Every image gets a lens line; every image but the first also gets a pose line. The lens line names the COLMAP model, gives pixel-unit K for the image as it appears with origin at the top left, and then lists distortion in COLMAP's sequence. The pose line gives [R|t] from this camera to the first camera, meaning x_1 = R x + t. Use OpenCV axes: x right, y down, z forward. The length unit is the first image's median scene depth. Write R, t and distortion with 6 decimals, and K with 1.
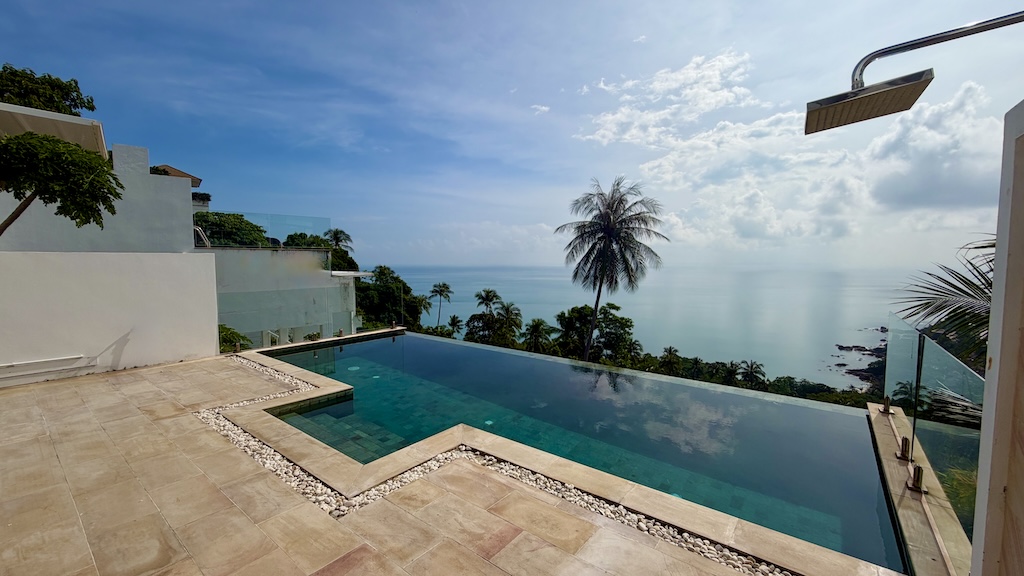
lens RADIAL K [[409.3, 0, 509.6], [0, 409.3, 288.2], [0, 0, 1]] dist [-0.001704, 0.000380]
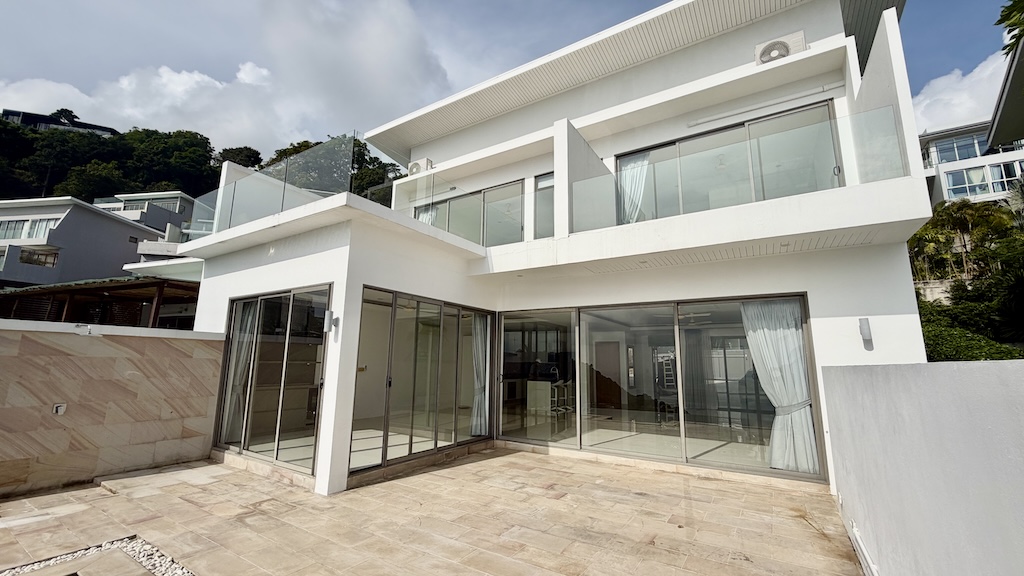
lens RADIAL K [[409.3, 0, 511.5], [0, 409.3, 288.3], [0, 0, 1]] dist [-0.001704, 0.000380]
pose [[-0.994778, -0.035080, -0.095839, -1.728968], [-0.023945, 0.993082, -0.114955, -0.232793], [0.099209, -0.112059, -0.988737, 2.896413]]
